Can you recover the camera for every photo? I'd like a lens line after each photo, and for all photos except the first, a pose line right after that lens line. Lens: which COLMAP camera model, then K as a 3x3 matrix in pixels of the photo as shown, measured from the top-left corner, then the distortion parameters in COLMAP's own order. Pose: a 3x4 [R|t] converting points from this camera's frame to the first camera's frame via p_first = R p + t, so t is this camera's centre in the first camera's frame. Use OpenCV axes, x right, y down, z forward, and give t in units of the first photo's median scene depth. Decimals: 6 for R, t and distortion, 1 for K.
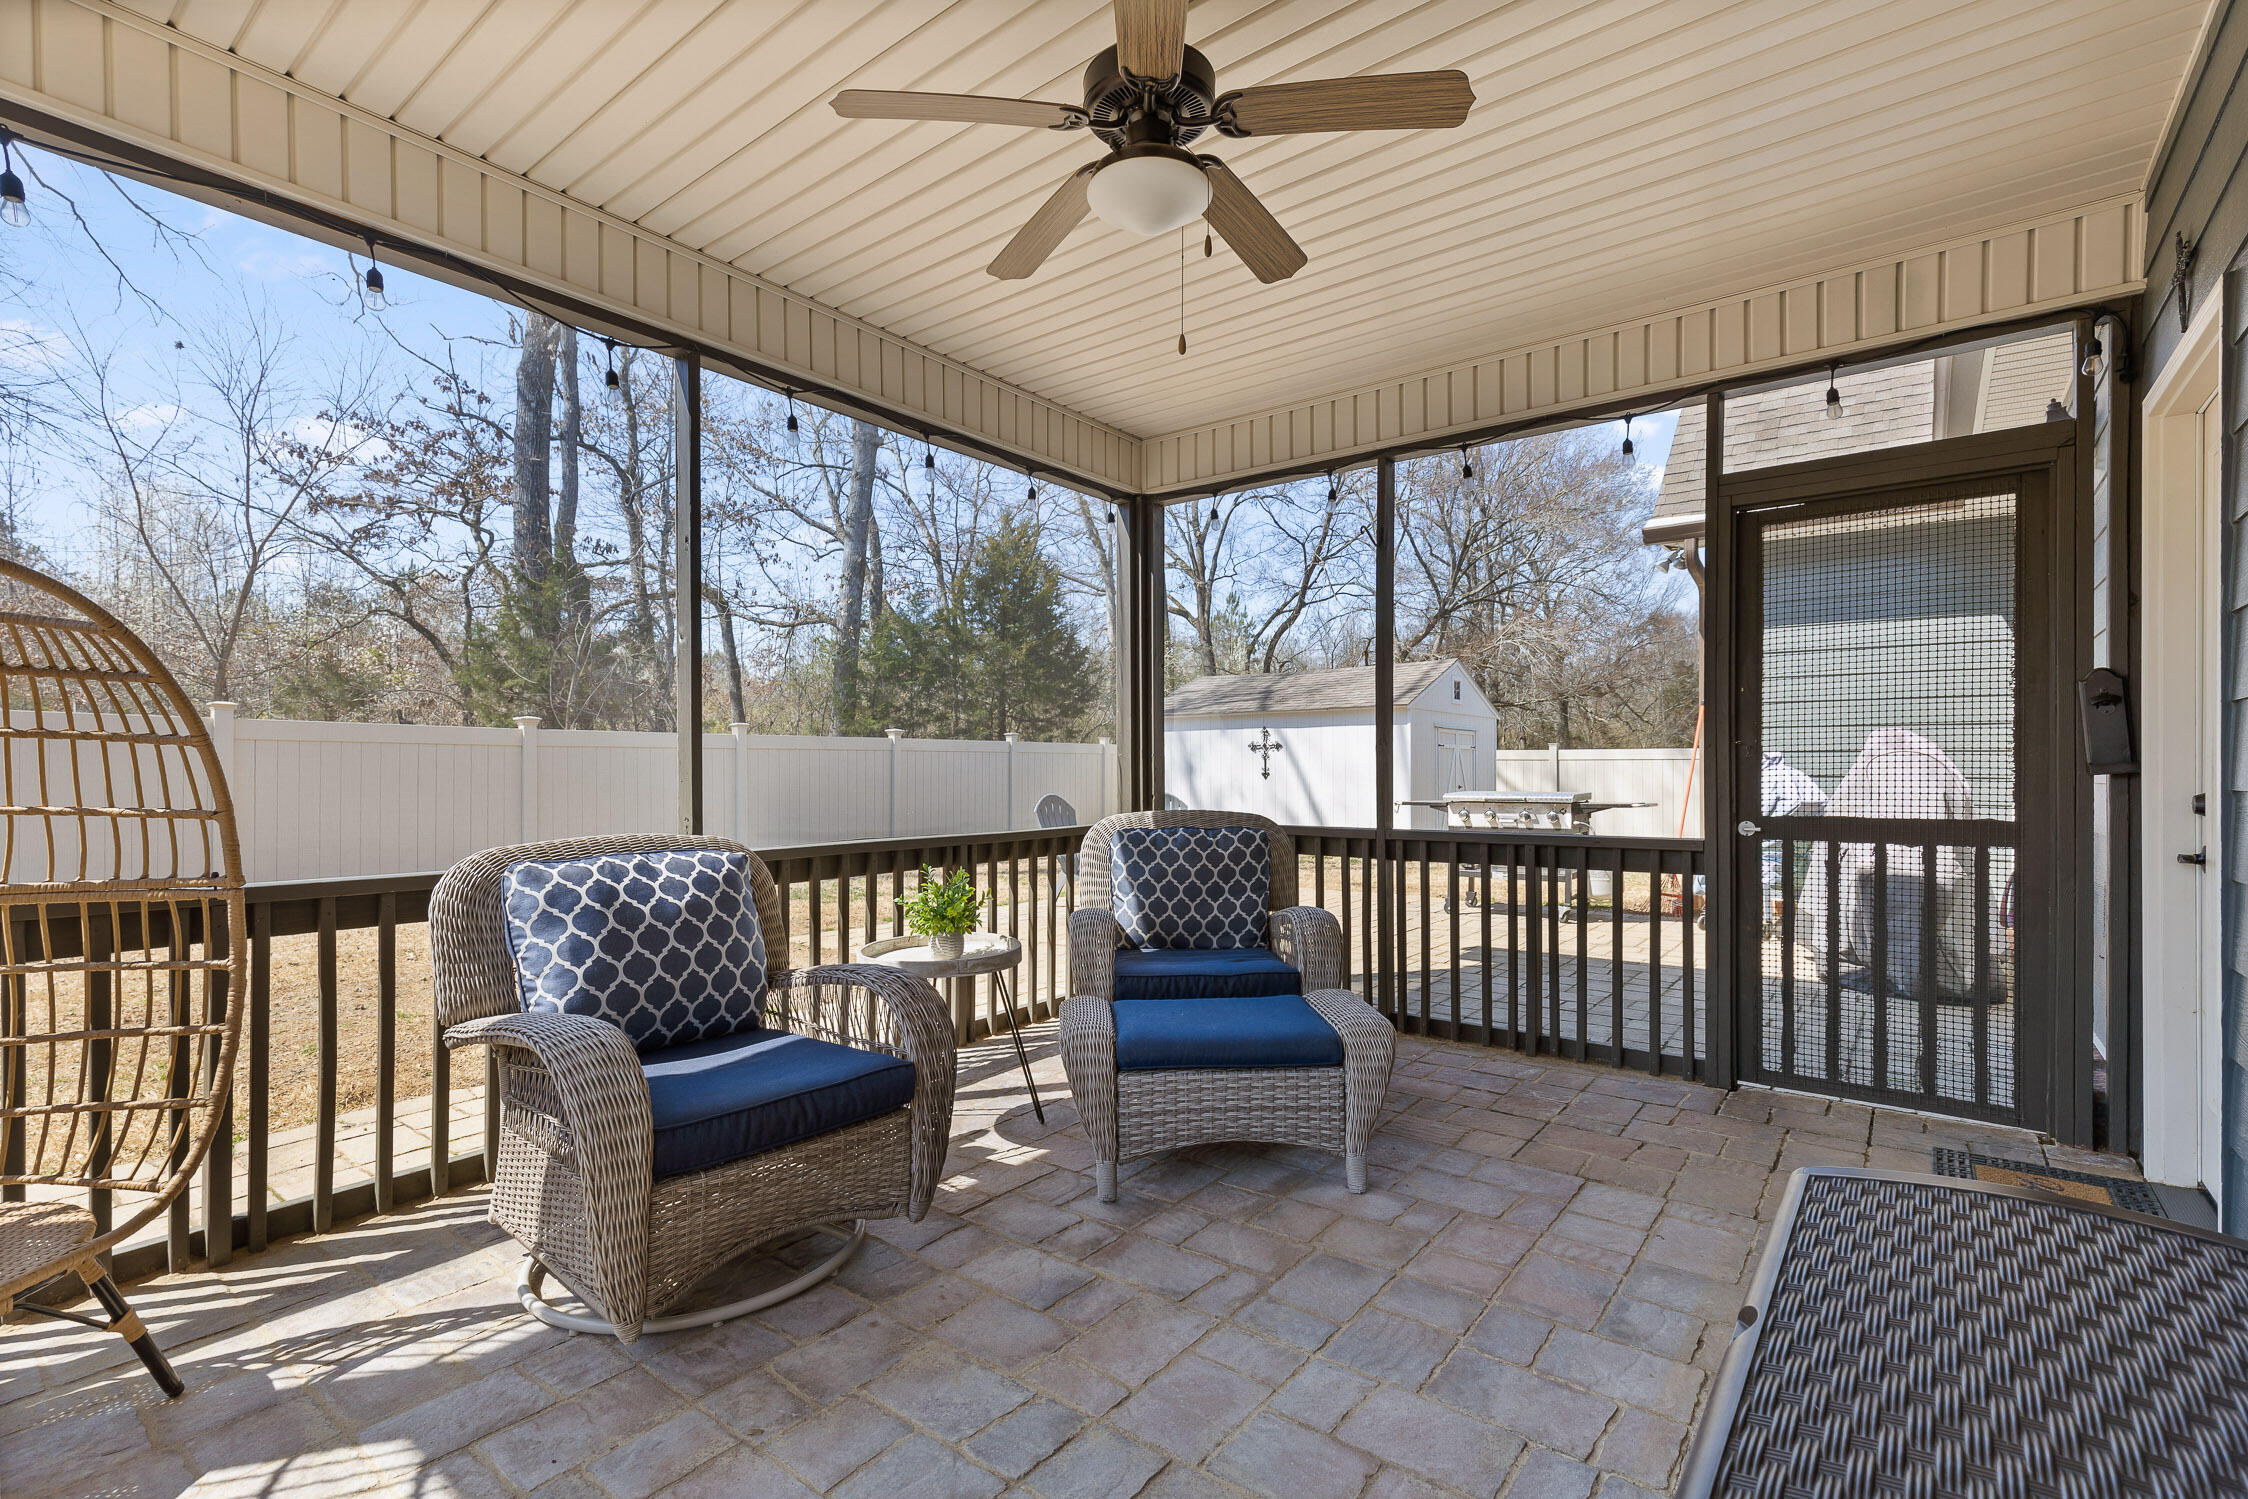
lens RADIAL K [[1018.7, 0, 1127.3], [0, 1018.7, 770.2], [0, 0, 1]] dist [0.001427, 0.000339]
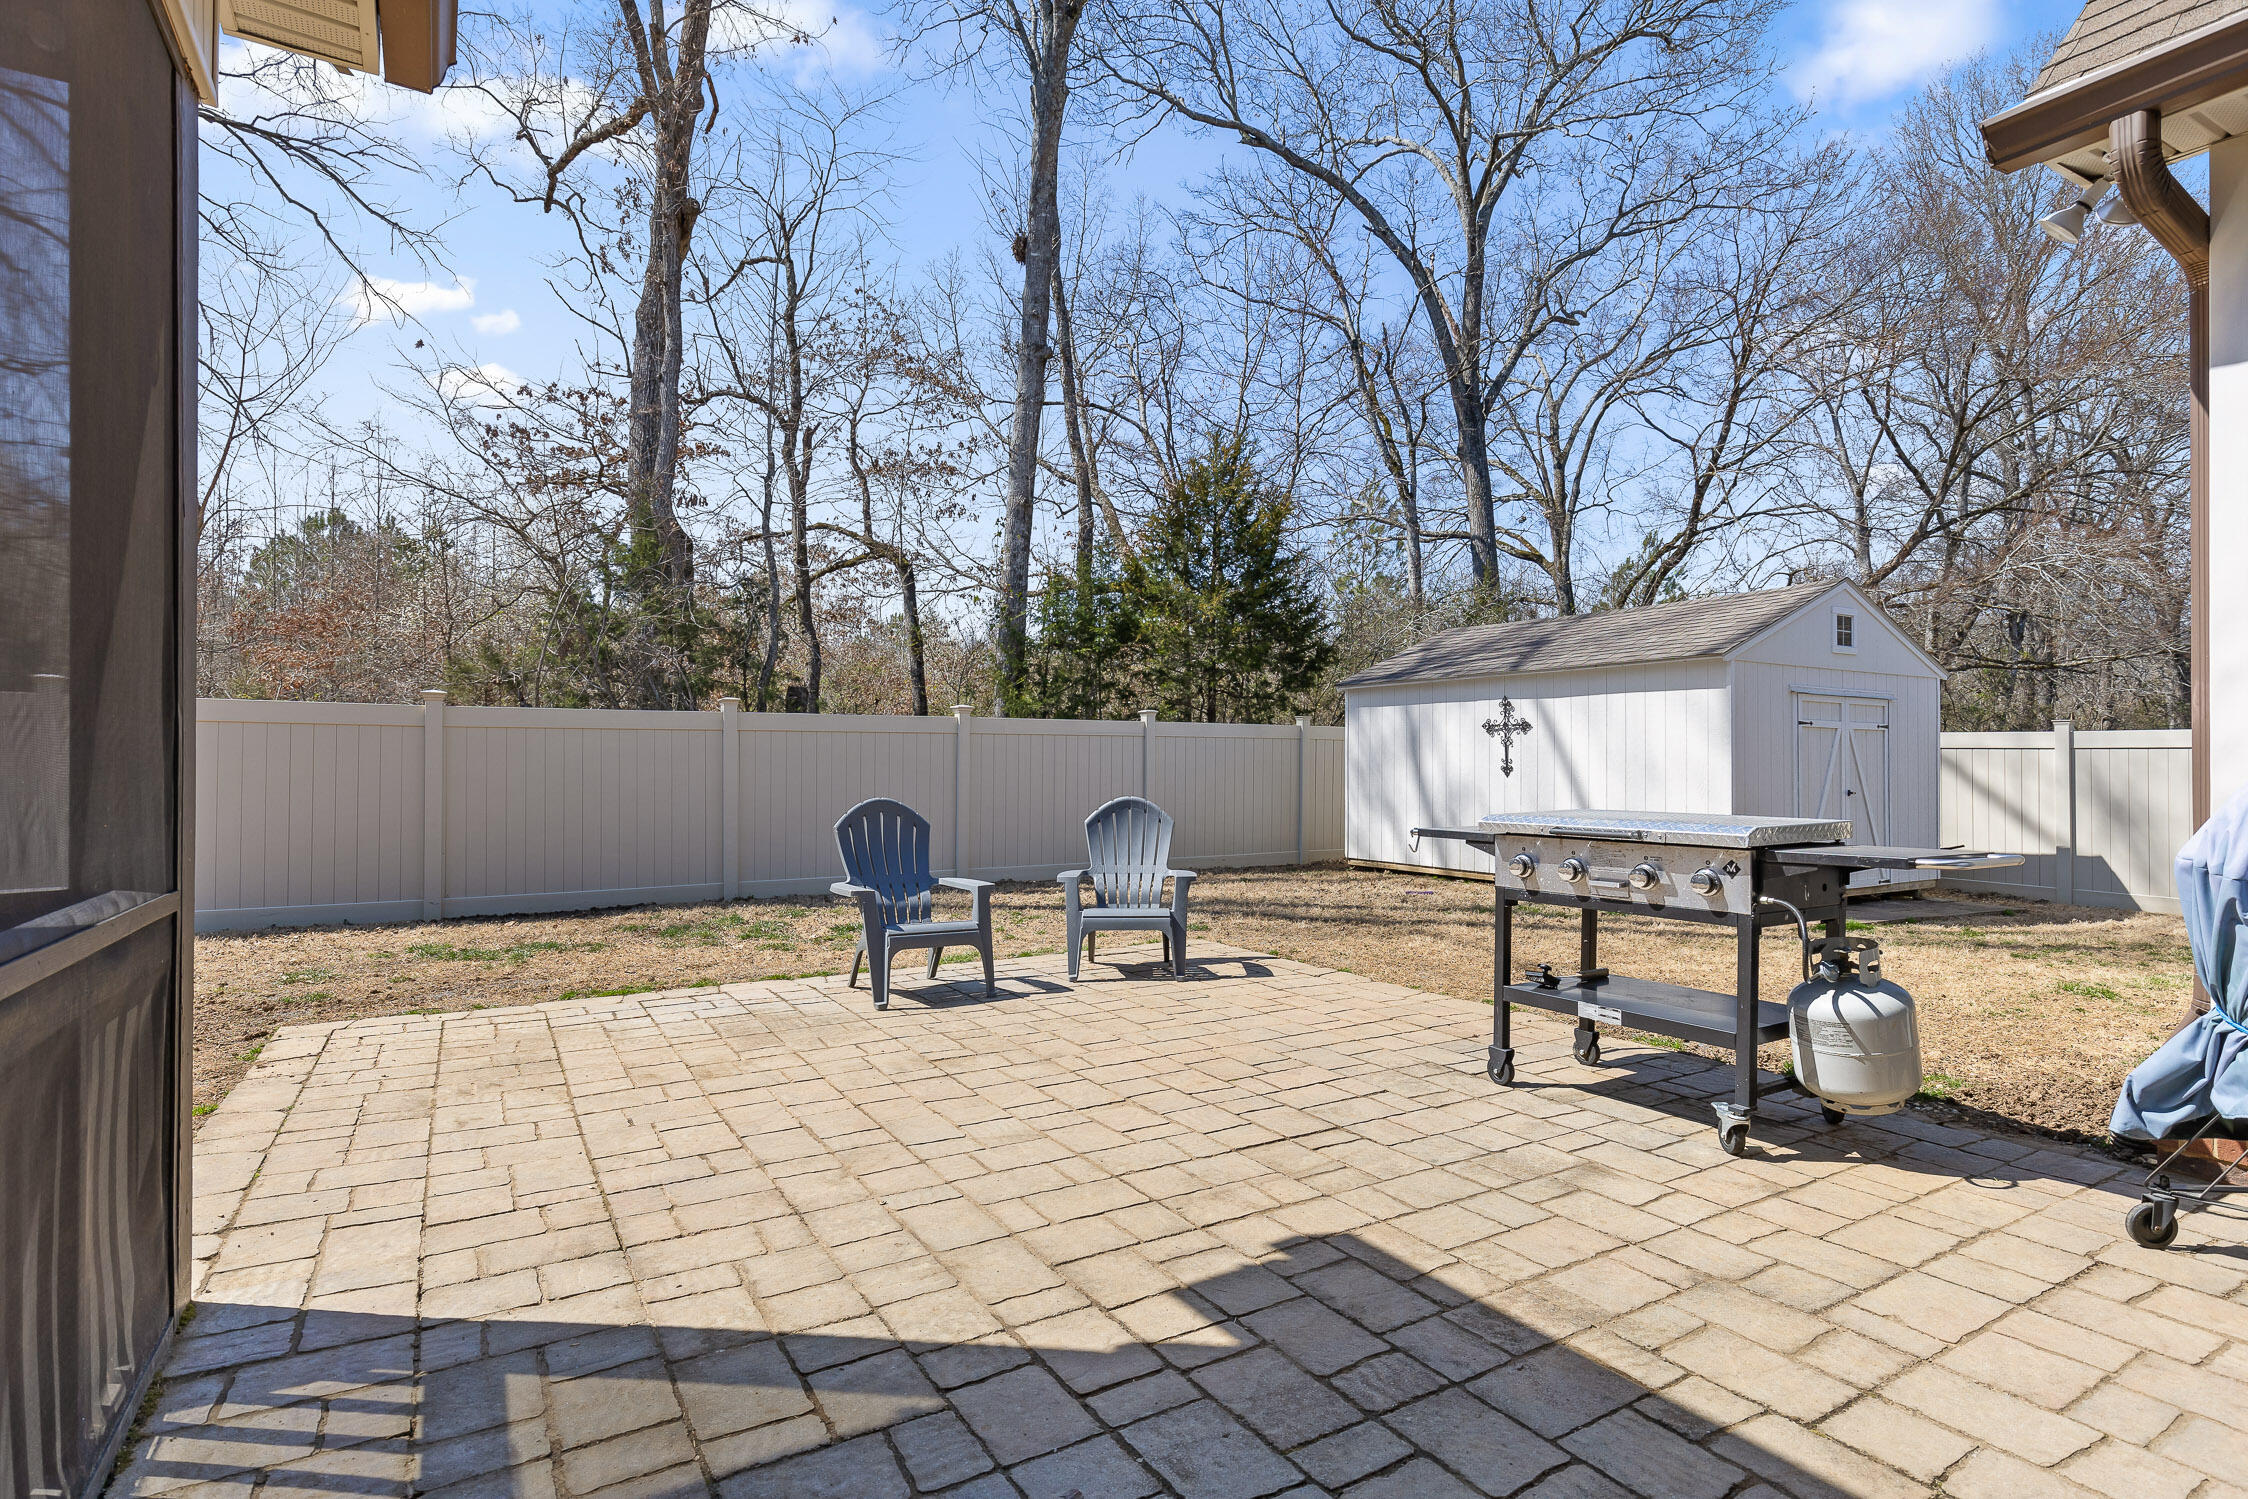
lens RADIAL K [[1115.3, 0, 1124.0], [0, 1115.3, 749.5], [0, 0, 1]] dist [0.001213, 0.000374]
pose [[0.928777, 0.004058, -0.370616, 0.092411], [-0.007769, 0.999934, -0.008519, -0.000170], [0.370557, 0.010791, 0.928747, 0.127059]]
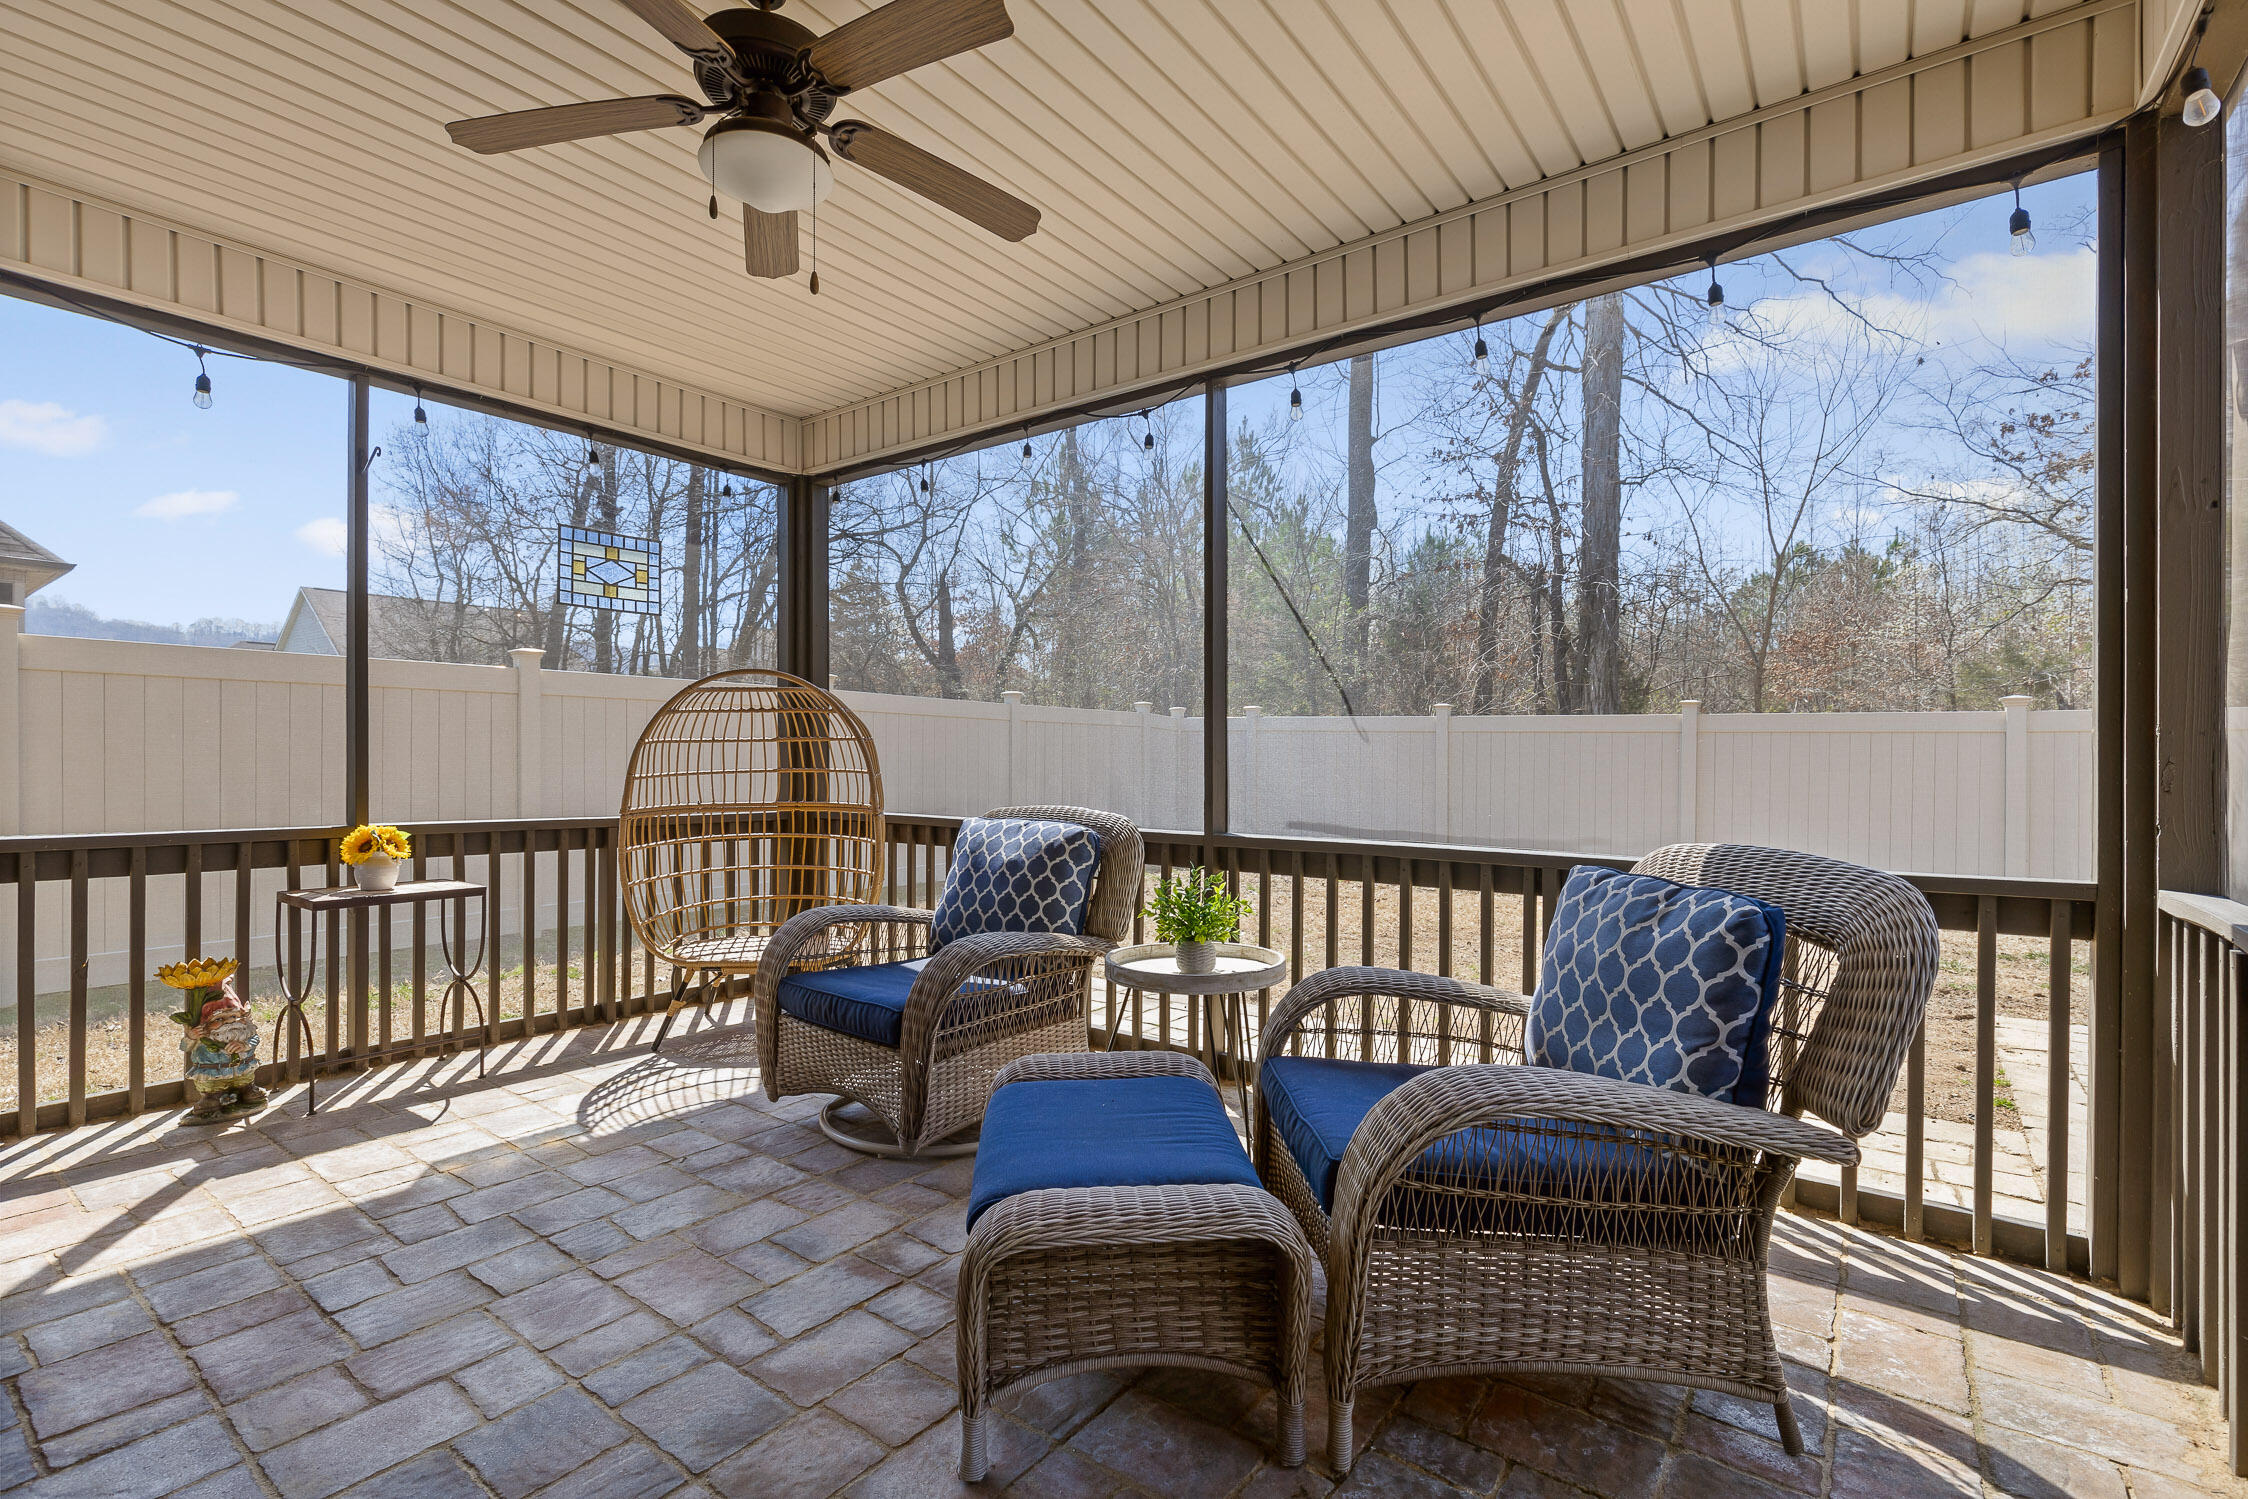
lens RADIAL K [[1015.0, 0, 1124.0], [0, 1015.0, 749.5], [0, 0, 1]] dist [0.000454, 0.000069]
pose [[0.011327, -0.006751, -0.999913, 0.989001], [-0.007484, 0.999949, -0.006836, -0.000192], [0.999908, 0.007561, 0.011276, 1.312779]]
